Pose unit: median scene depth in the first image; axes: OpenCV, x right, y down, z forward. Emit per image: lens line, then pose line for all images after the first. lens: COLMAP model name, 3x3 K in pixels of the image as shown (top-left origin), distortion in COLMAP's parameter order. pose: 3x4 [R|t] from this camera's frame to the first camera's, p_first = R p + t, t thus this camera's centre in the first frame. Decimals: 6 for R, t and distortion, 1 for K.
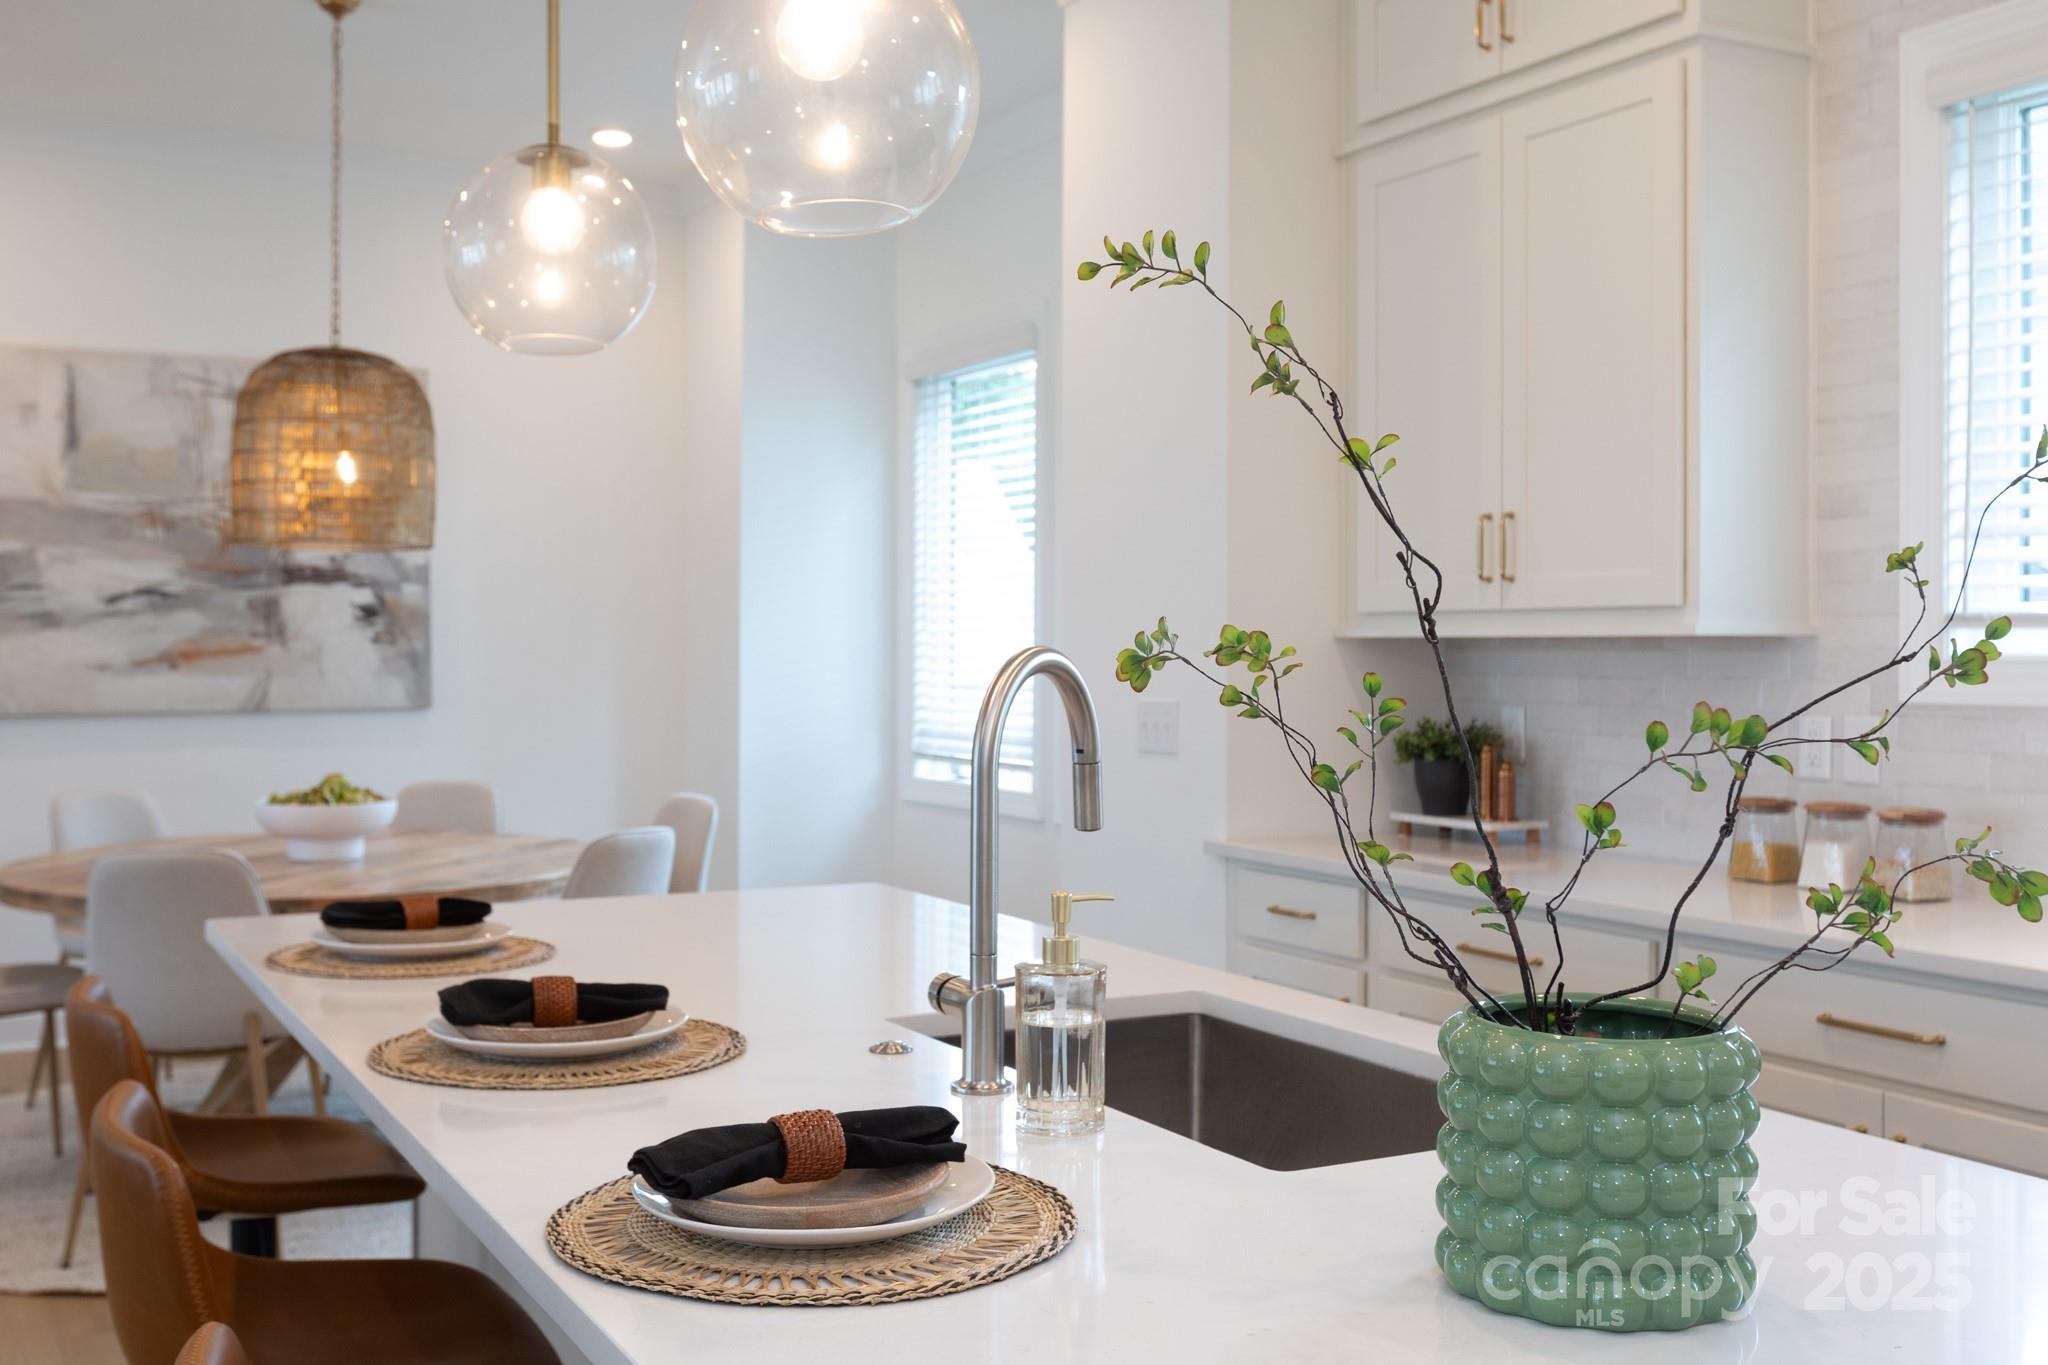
lens RADIAL K [[2008.9, 0, 1015.6], [0, 2008.9, 662.0], [0, 0, 1]] dist [-0.011666, 0.000000]
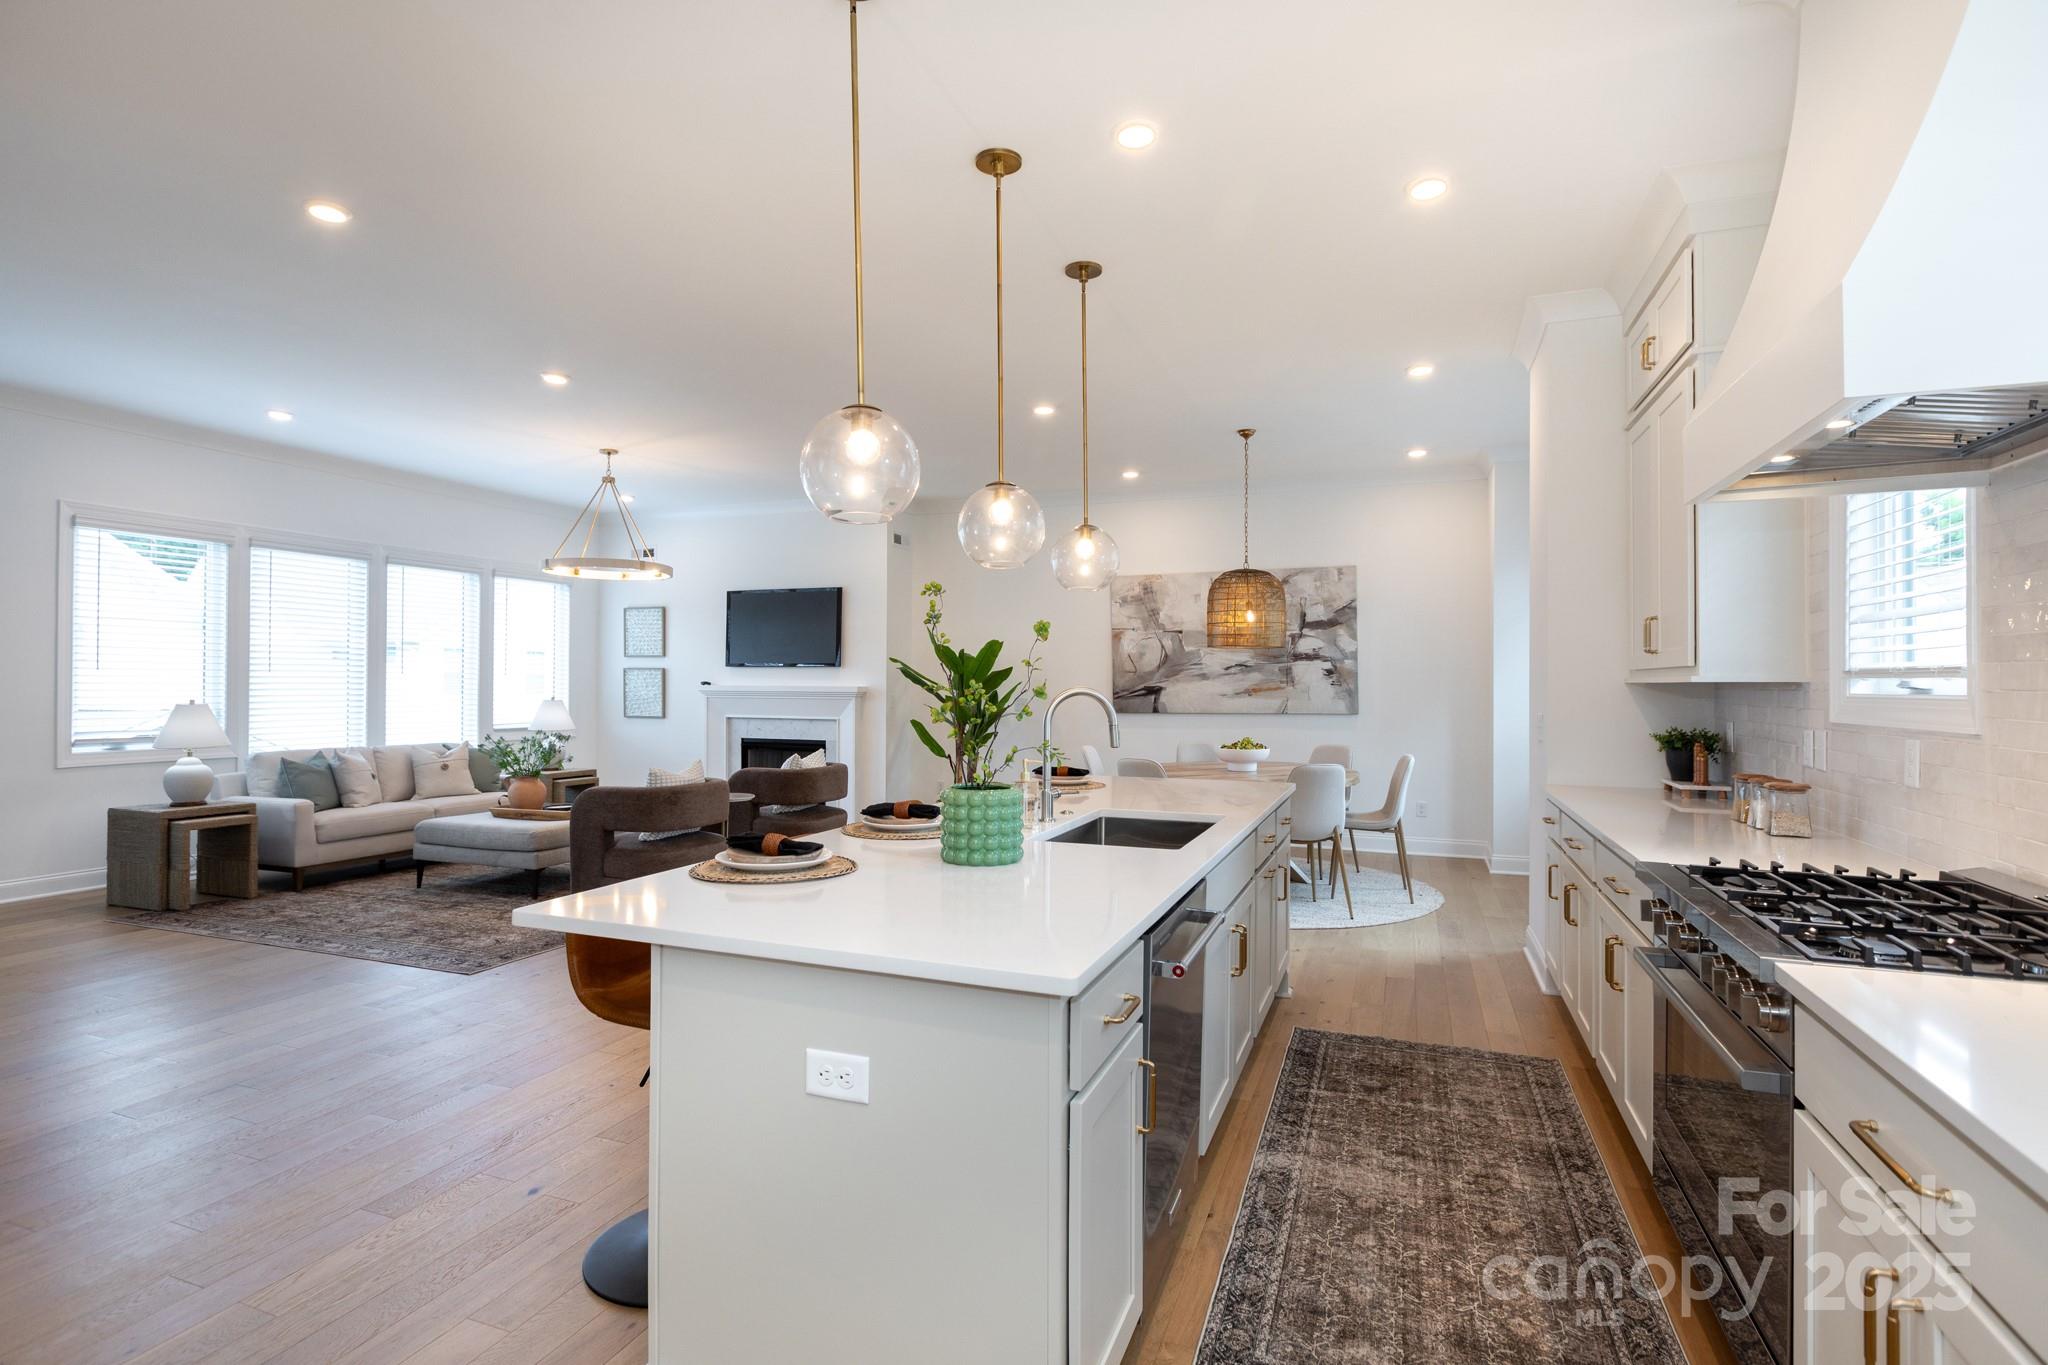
lens RADIAL K [[998.0, 0, 1013.6], [0, 998.0, 678.3], [0, 0, 1]] dist [-0.004492, 0.000348]
pose [[0.646959, -0.004745, -0.762510, 0.426300], [-0.007007, 0.999901, -0.012168, -0.001487], [0.762492, 0.013216, 0.646862, -0.033540]]
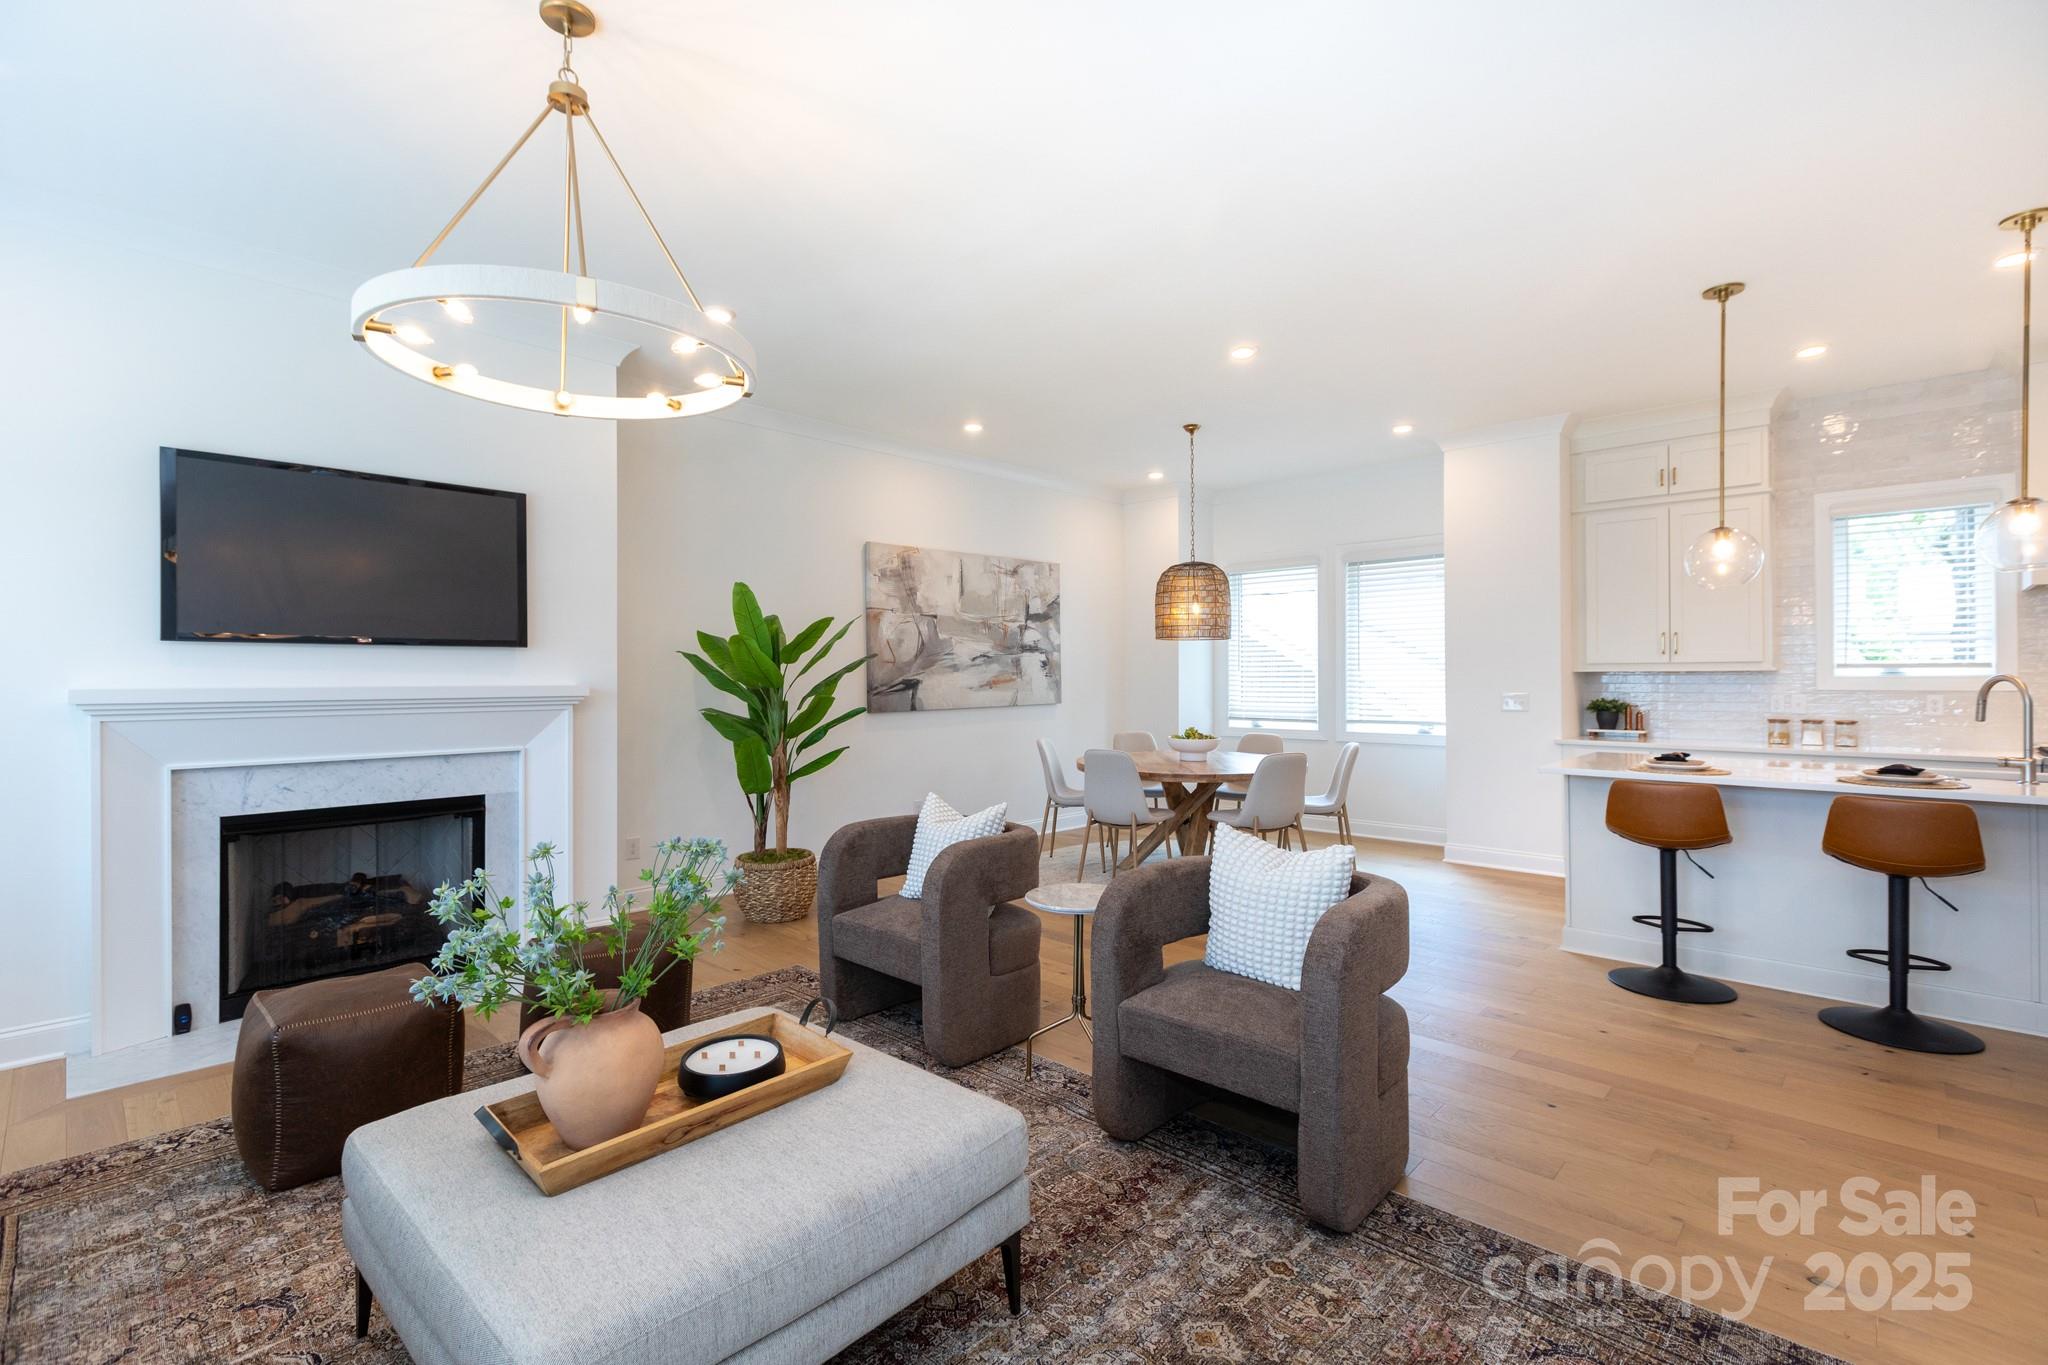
lens RADIAL K [[916.3, 0, 1021.8], [0, 916.3, 673.1], [0, 0, 1]] dist [-0.005369, 0.000806]
pose [[0.954237, -0.007322, 0.298961, -0.899057], [0.010497, 0.999904, -0.009016, -0.005554], [-0.298867, 0.011742, 0.954223, -0.054195]]
